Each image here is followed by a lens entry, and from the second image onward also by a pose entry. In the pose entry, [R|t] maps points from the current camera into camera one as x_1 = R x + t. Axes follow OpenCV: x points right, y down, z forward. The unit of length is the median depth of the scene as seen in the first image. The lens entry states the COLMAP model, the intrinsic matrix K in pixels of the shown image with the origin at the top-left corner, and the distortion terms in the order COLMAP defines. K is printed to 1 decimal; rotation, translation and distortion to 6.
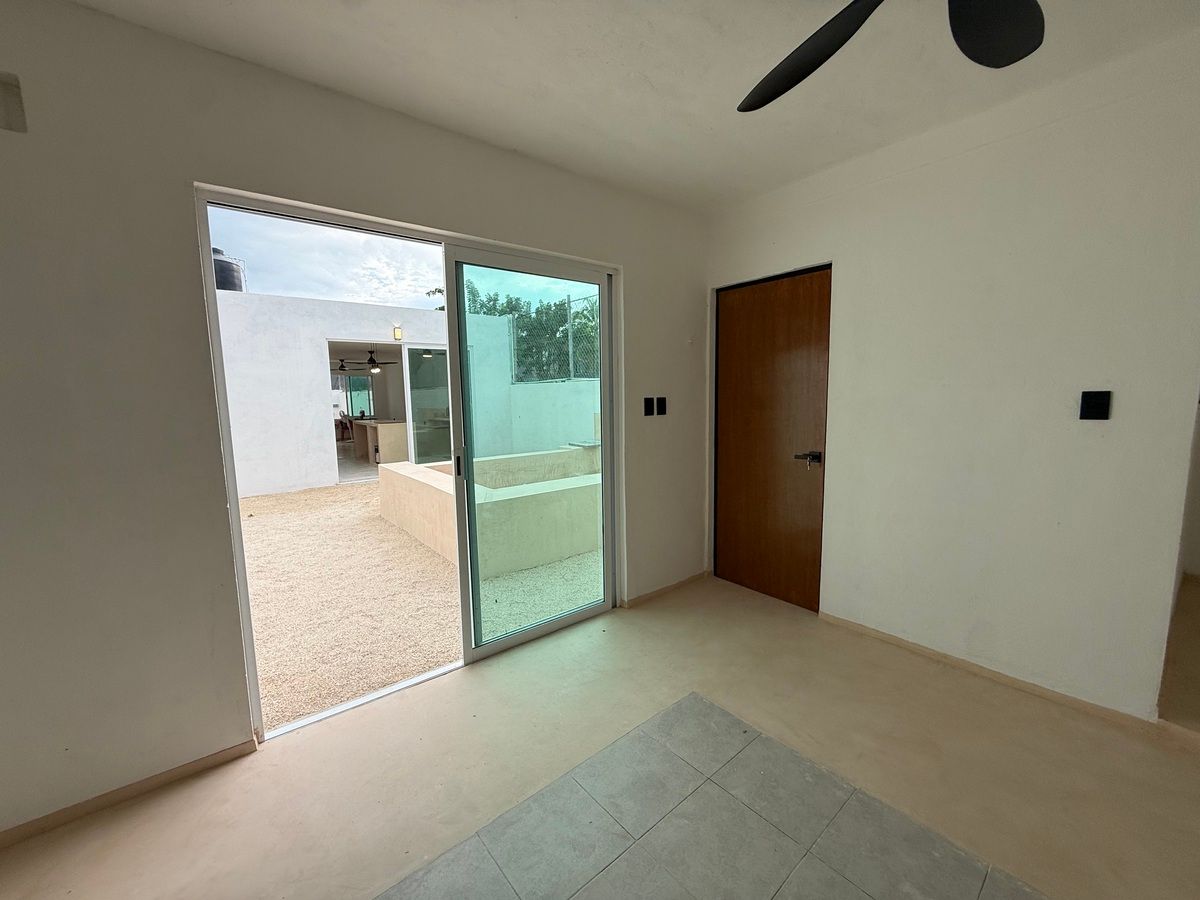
lens RADIAL K [[479.7, 0, 599.7], [0, 479.7, 450.4], [0, 0, 1]] dist [-0.003818, 0.001334]
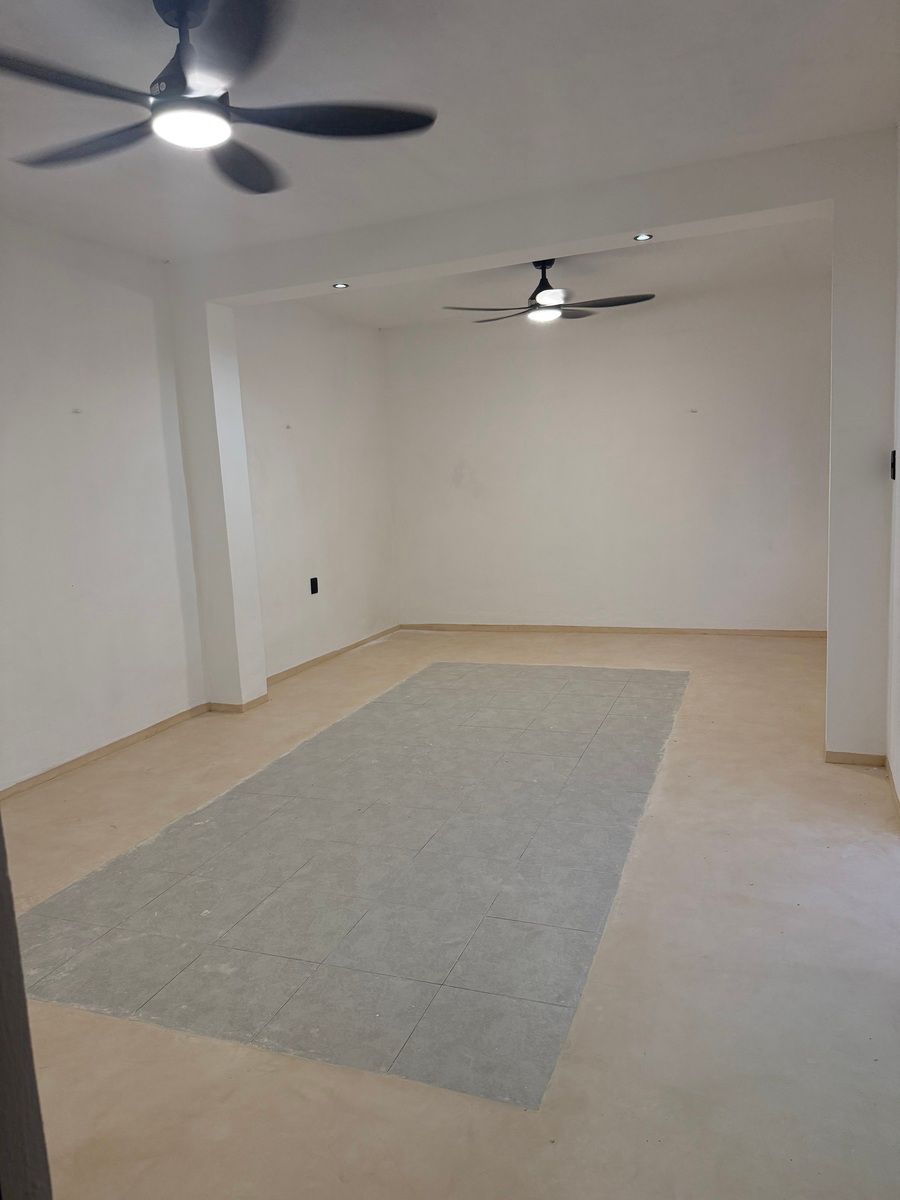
lens RADIAL K [[841.5, 0, 453.7], [0, 841.5, 590.8], [0, 0, 1]] dist [0.042717, -0.063035]
pose [[-0.869281, 0.127791, -0.477514, 0.455735], [0.006078, 0.968696, 0.248175, -0.138126], [0.494280, 0.212831, -0.842846, 1.188635]]
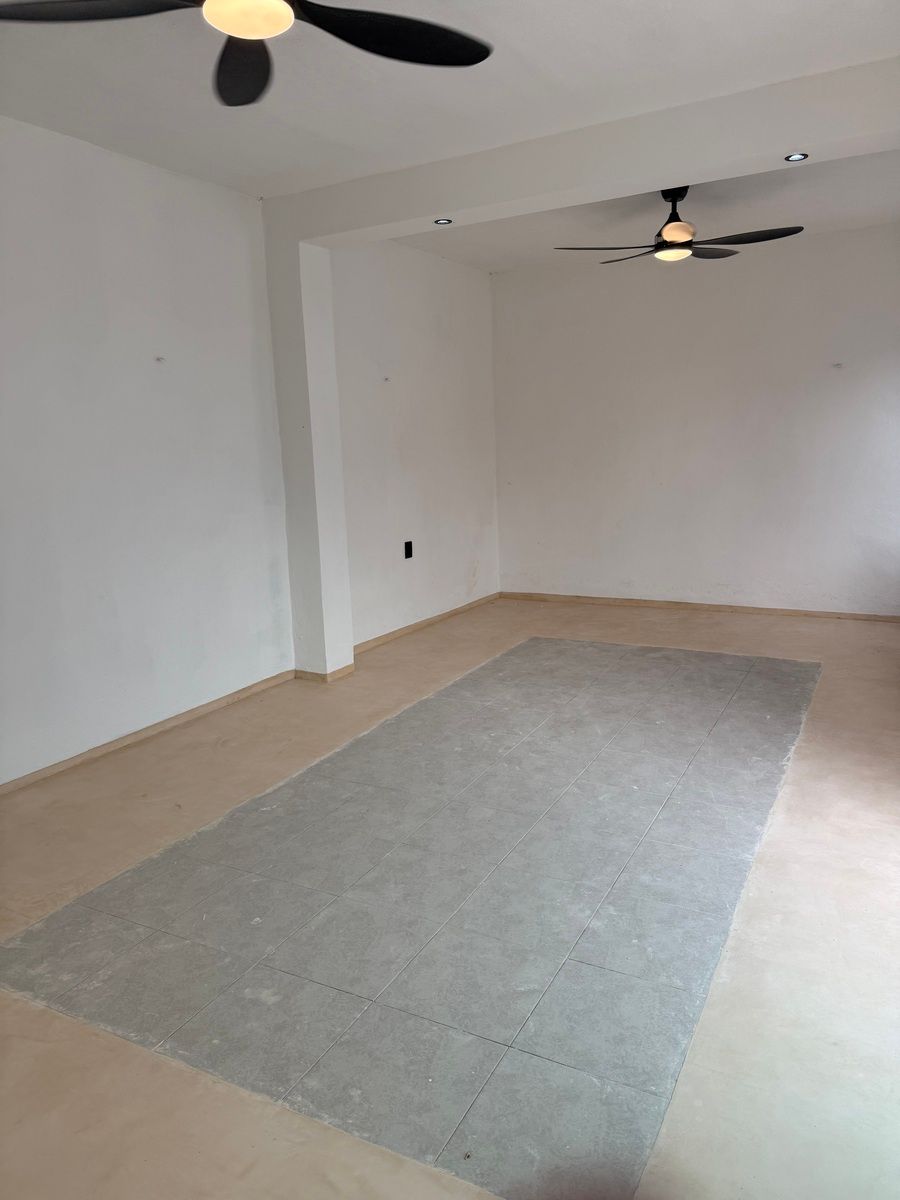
lens RADIAL K [[841.5, 0, 456.6], [0, 841.5, 597.4], [0, 0, 1]] dist [0.042717, -0.063035]
pose [[-0.926718, 0.118514, -0.356579, 0.370328], [0.004700, 0.952541, 0.304375, -0.127906], [0.375729, 0.280393, -0.883294, 1.071979]]
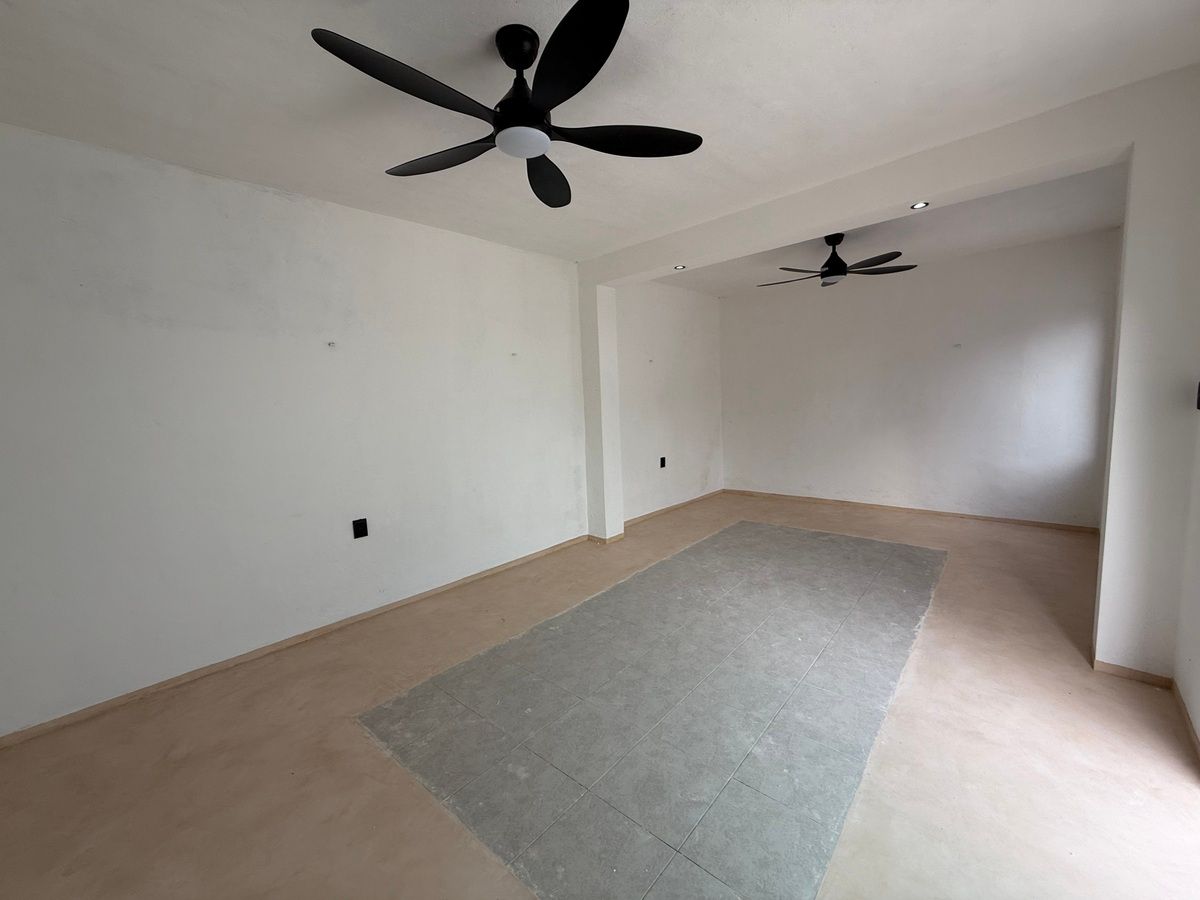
lens RADIAL K [[479.7, 0, 600.1], [0, 479.7, 443.9], [0, 0, 1]] dist [-0.003818, 0.001334]
pose [[-0.986902, 0.073110, -0.143800, 0.258605], [0.039836, 0.974249, 0.221928, -0.124547], [0.156322, 0.213293, -0.964401, 0.982236]]
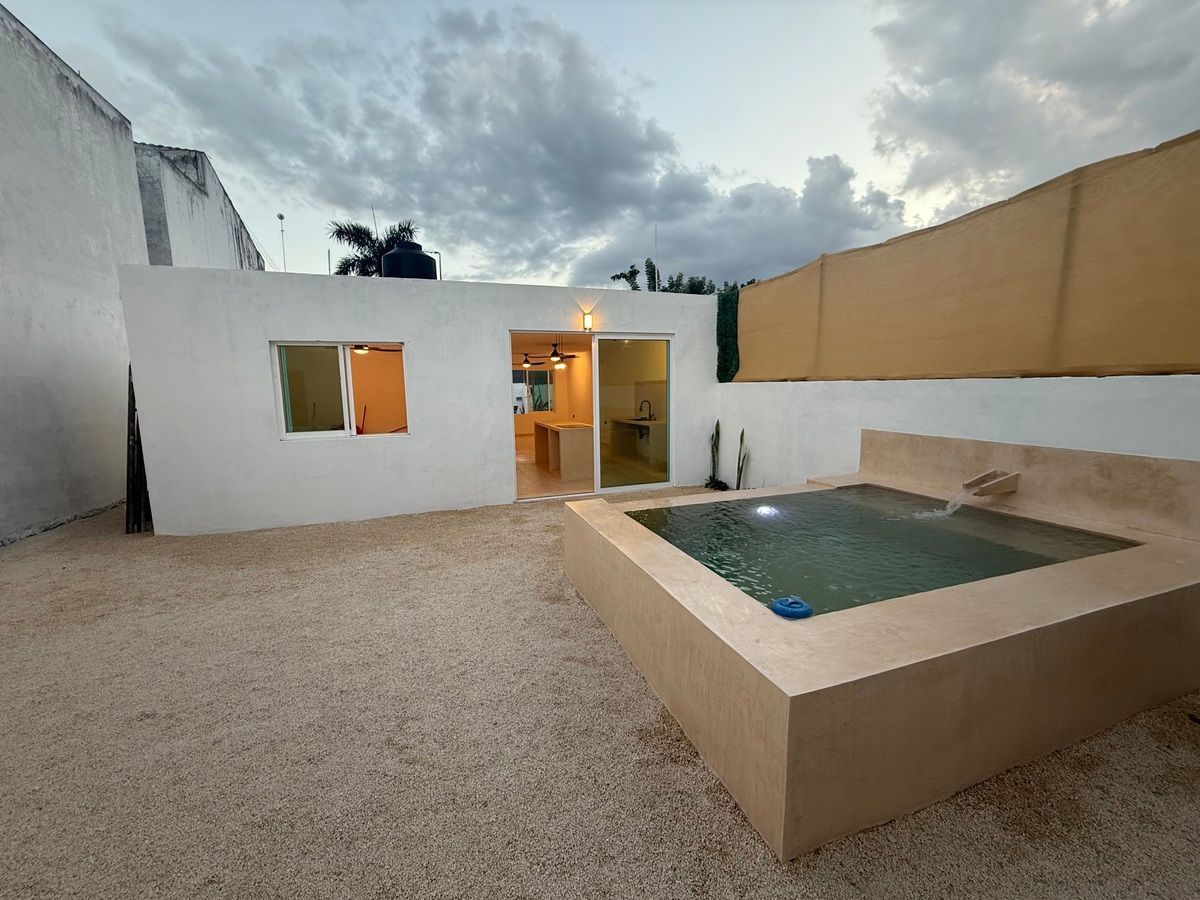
lens RADIAL K [[479.7, 0, 595.2], [0, 479.7, 450.0], [0, 0, 1]] dist [-0.003818, 0.001334]
pose [[0.939624, 0.047458, -0.338901, -0.354061], [-0.040105, 0.998784, 0.028672, -0.141848], [0.339849, -0.013349, 0.940385, 0.680174]]
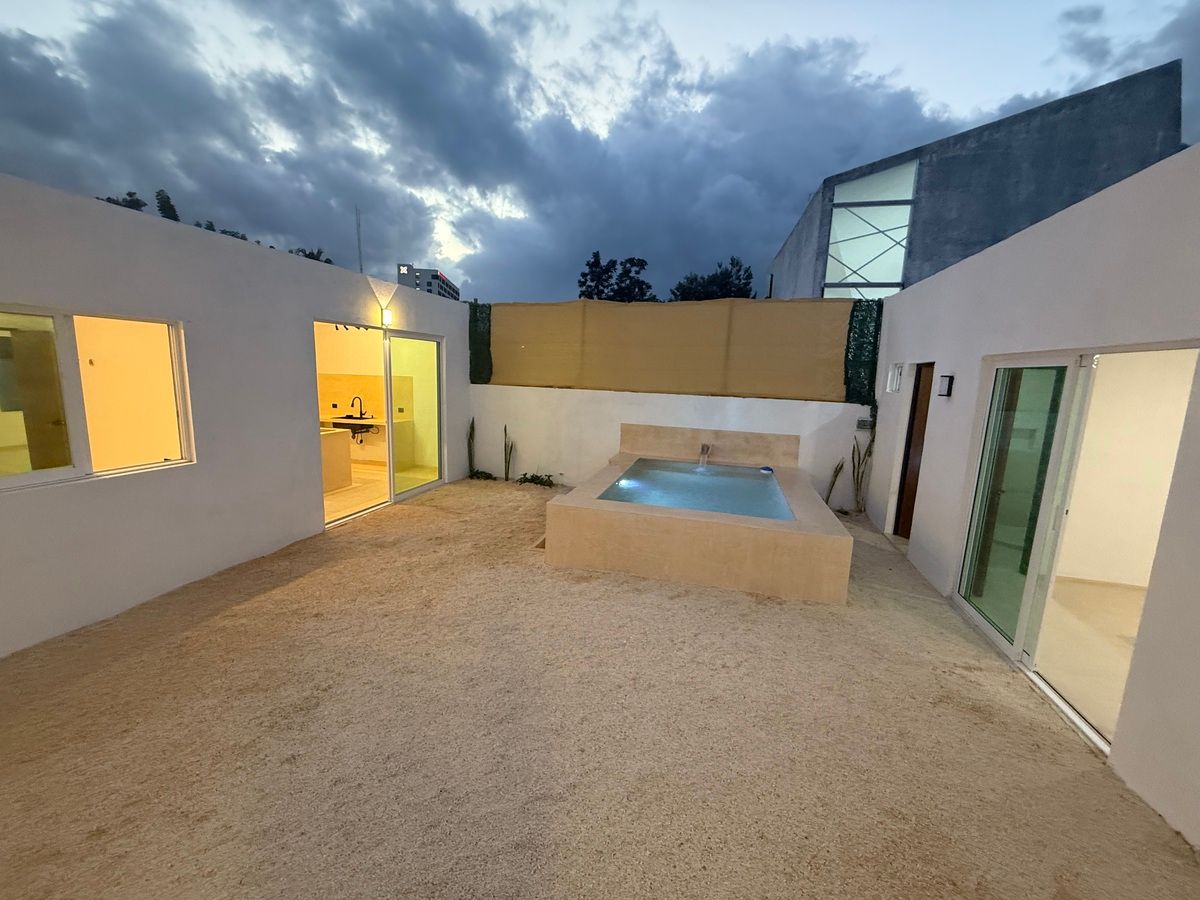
lens RADIAL K [[479.7, 0, 599.4], [0, 479.7, 450.8], [0, 0, 1]] dist [-0.003818, 0.001334]
pose [[0.809092, -0.046036, 0.585876, -1.756244], [0.016463, 0.998311, 0.055709, -0.208114], [-0.587451, -0.035428, 0.808484, 0.563445]]
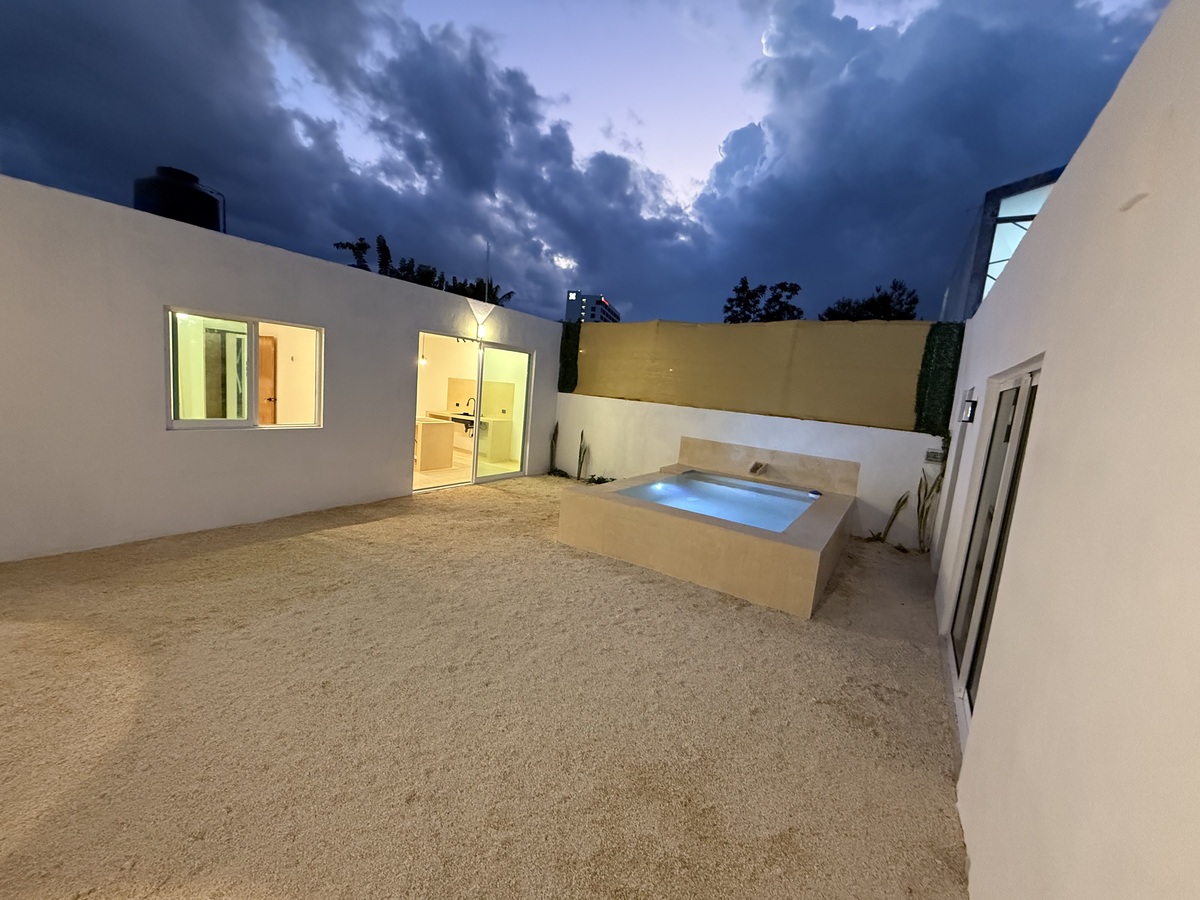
lens RADIAL K [[479.7, 0, 598.4], [0, 479.7, 451.4], [0, 0, 1]] dist [-0.003818, 0.001334]
pose [[0.946040, 0.064633, 0.317539, -1.421426], [-0.073944, 0.997112, 0.017343, -0.131266], [-0.315501, -0.039888, 0.948087, 0.126387]]
